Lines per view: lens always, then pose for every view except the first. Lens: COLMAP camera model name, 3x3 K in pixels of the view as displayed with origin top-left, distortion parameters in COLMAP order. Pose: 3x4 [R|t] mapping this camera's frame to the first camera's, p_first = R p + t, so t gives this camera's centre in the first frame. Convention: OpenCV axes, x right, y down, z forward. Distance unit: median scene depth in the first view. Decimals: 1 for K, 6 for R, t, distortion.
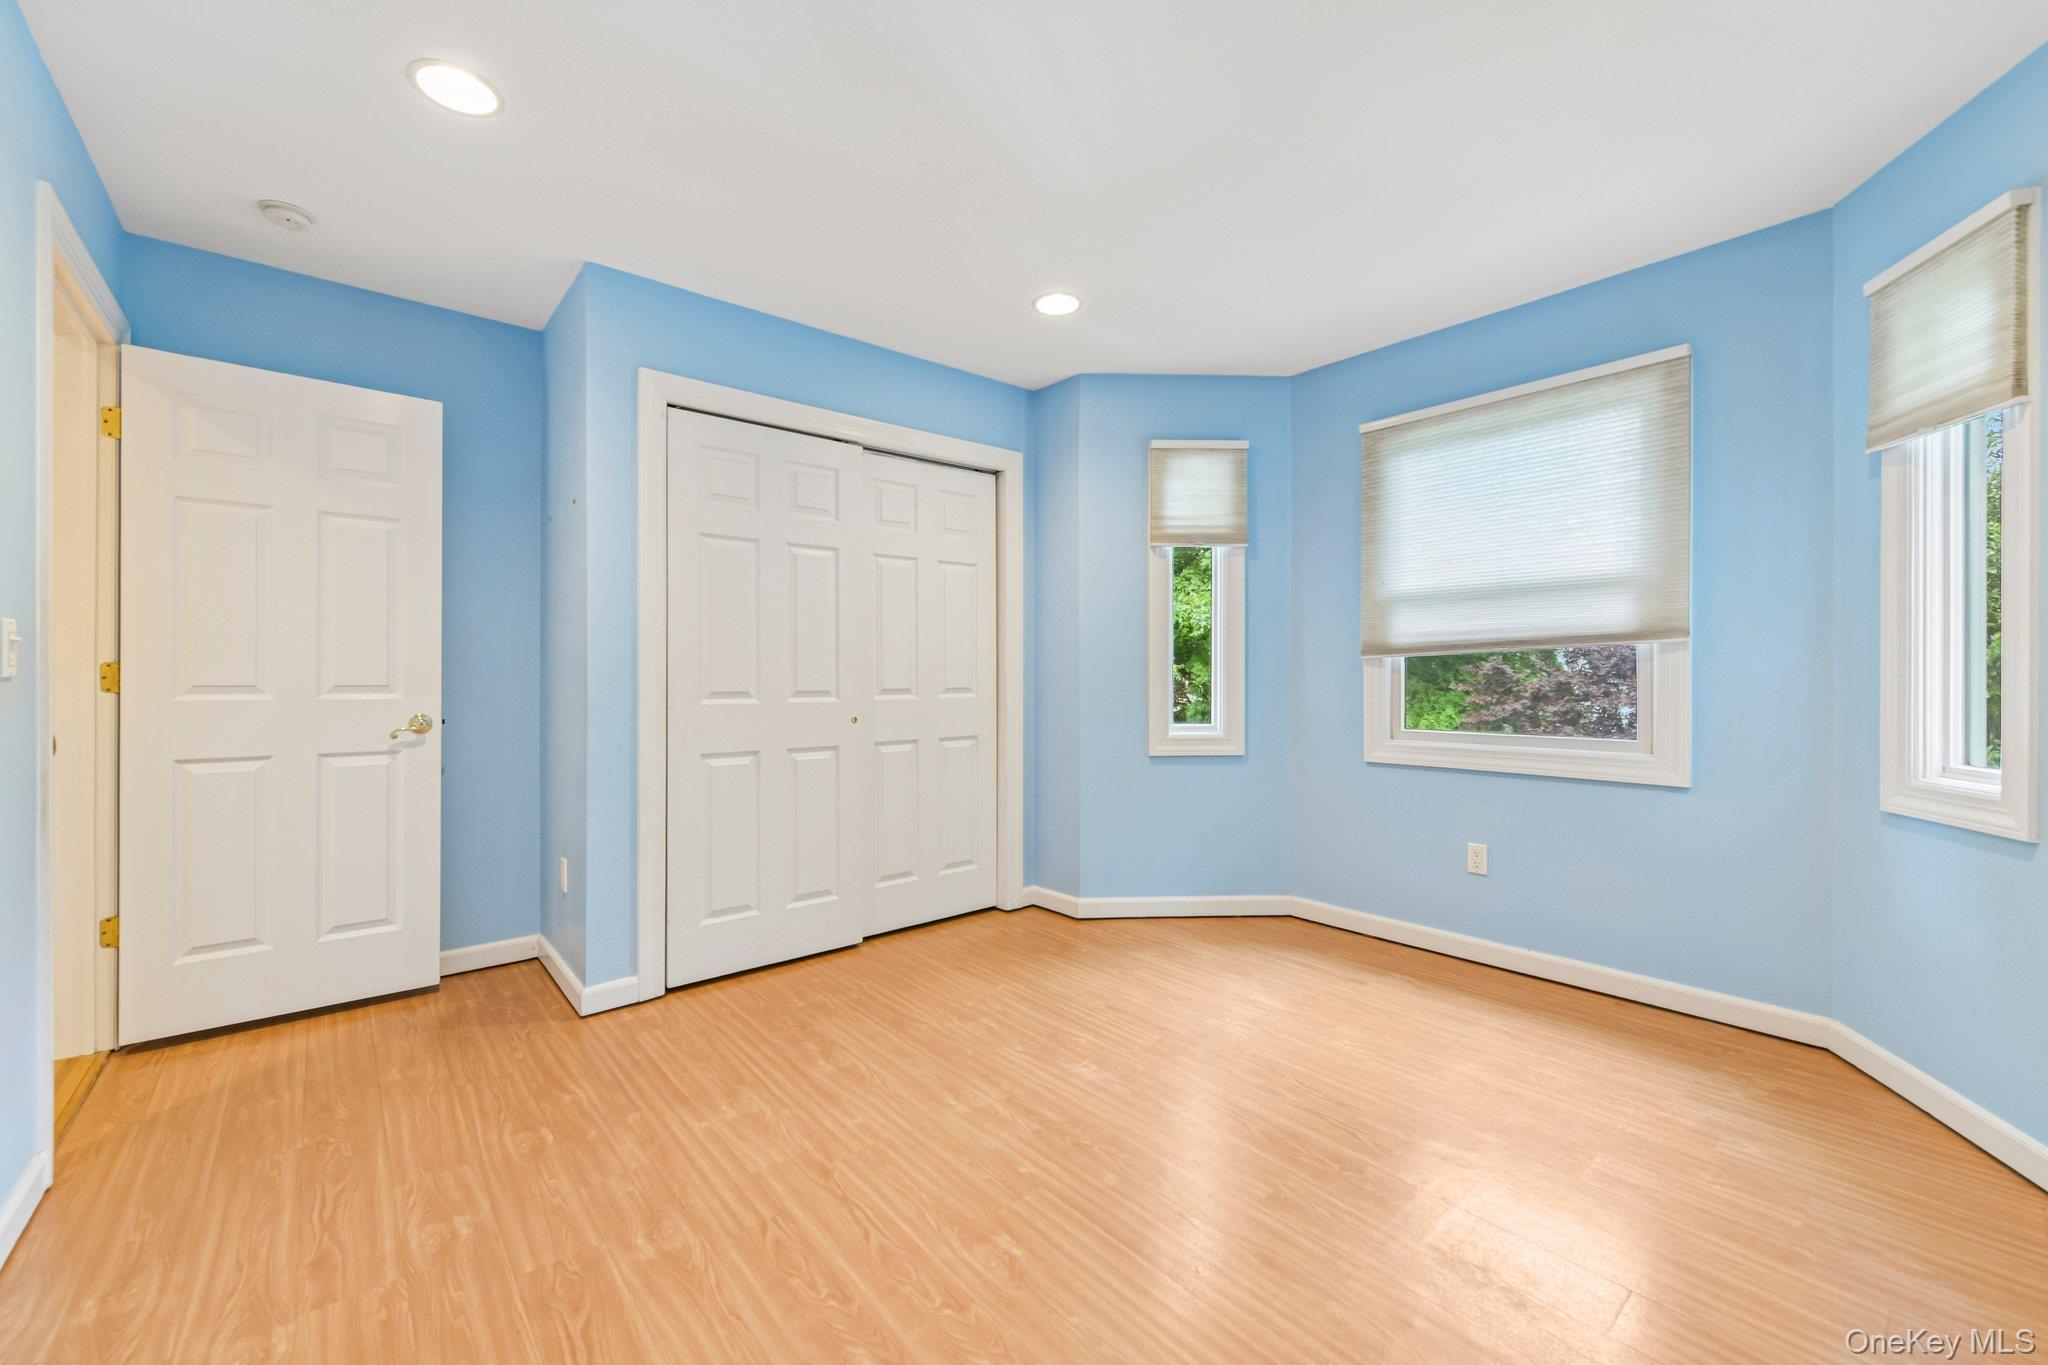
lens RADIAL K [[817.1, 0, 1035.6], [0, 817.1, 674.7], [0, 0, 1]] dist [0.000735, -0.000018]
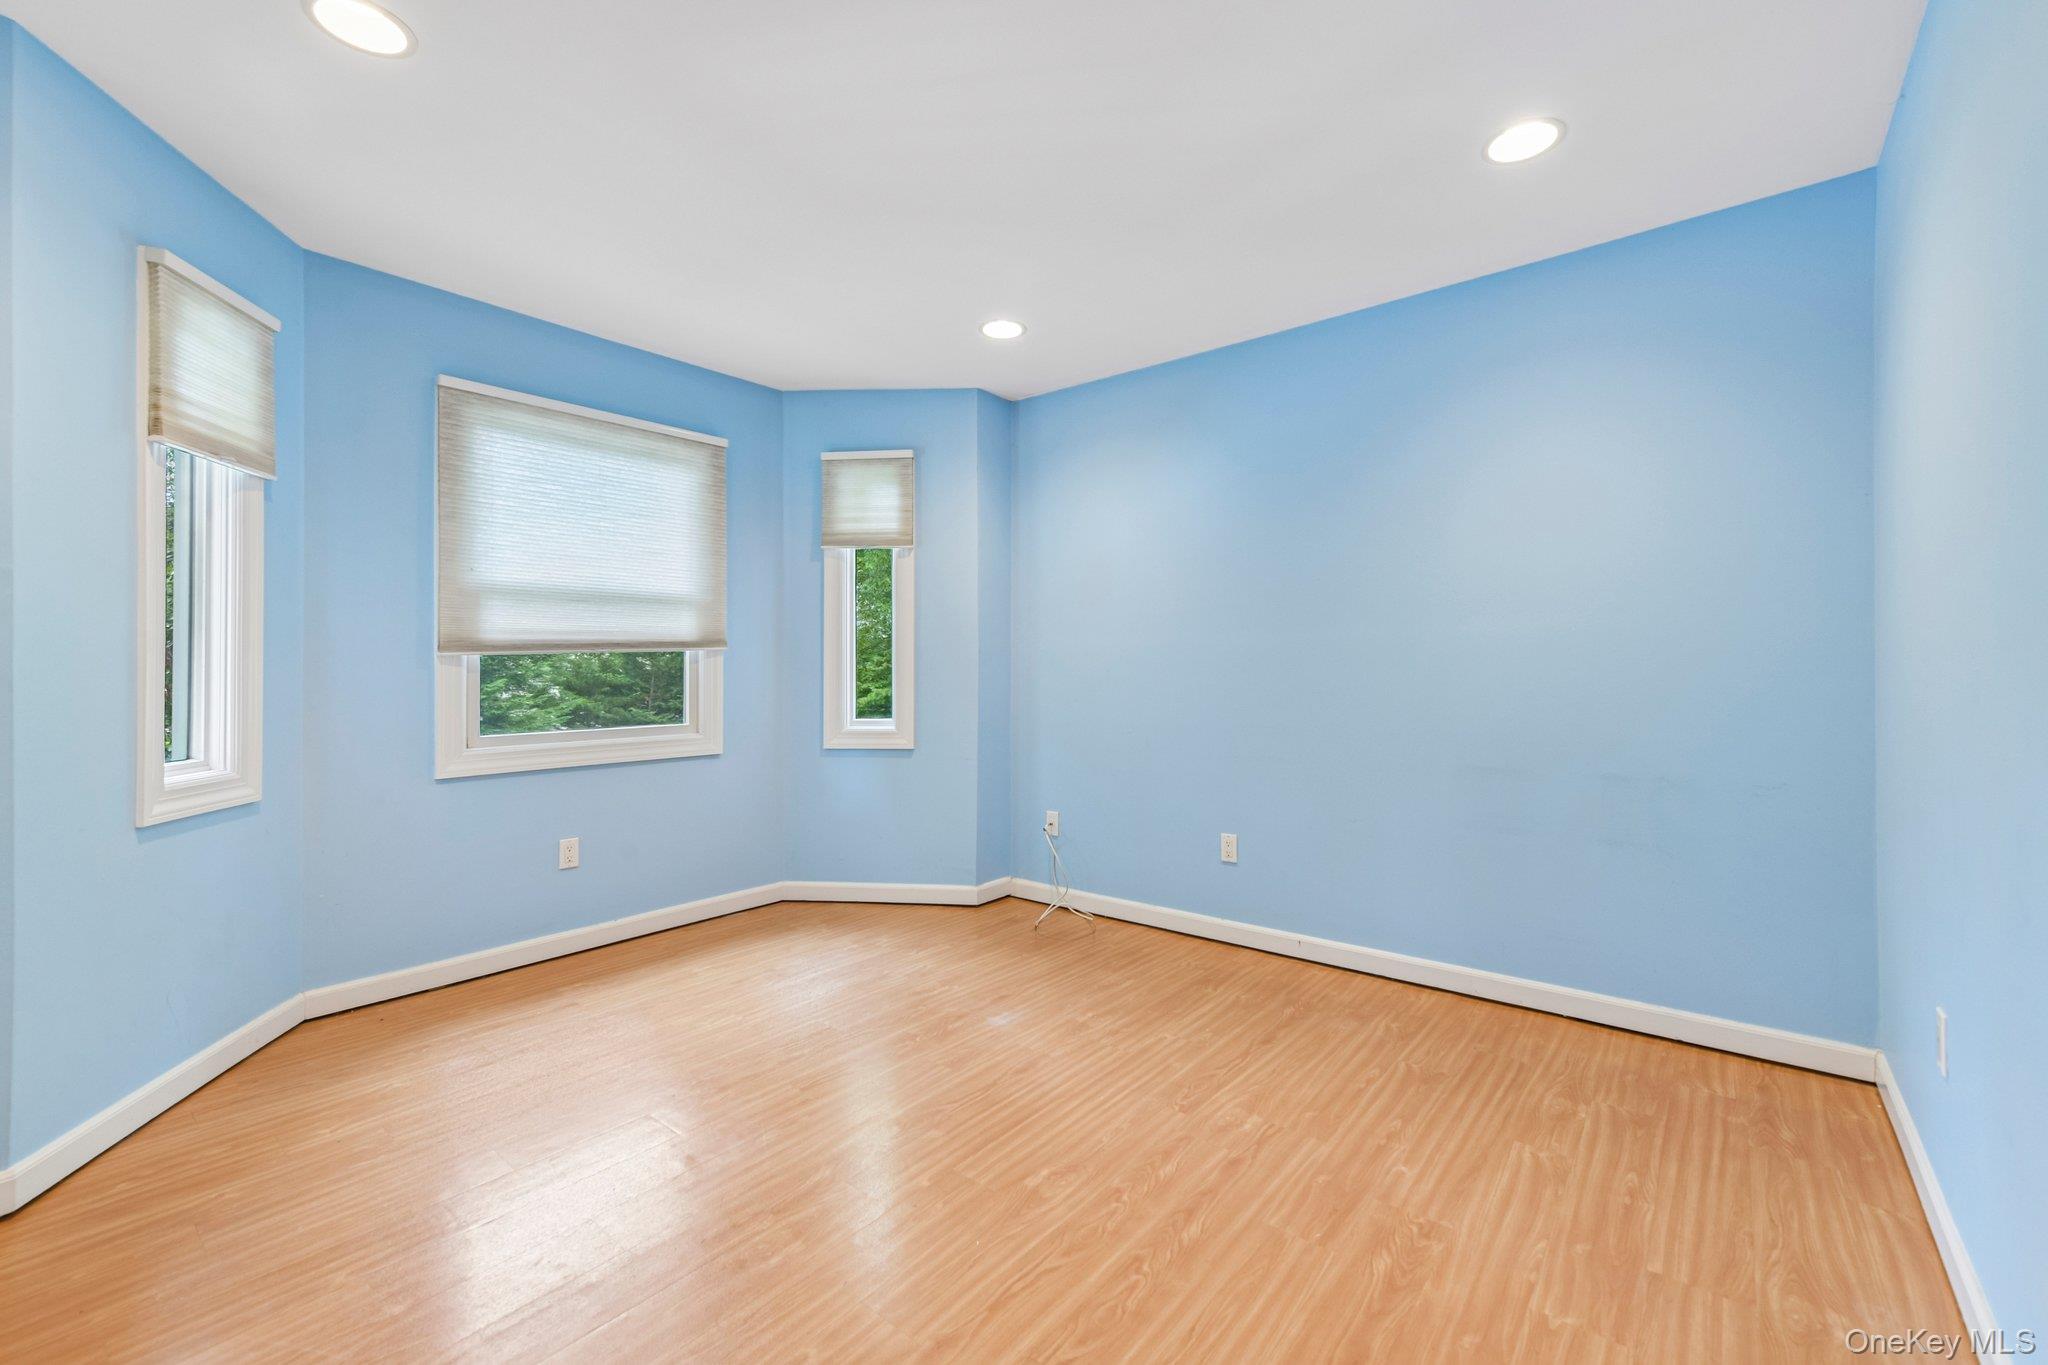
lens RADIAL K [[817.1, 0, 1035.6], [0, 817.1, 674.7], [0, 0, 1]] dist [0.000735, -0.000018]
pose [[-0.164496, -0.003091, 0.986373, -0.638314], [0.003532, 0.999987, 0.003723, -0.001469], [-0.986371, 0.004096, -0.164483, 0.660787]]
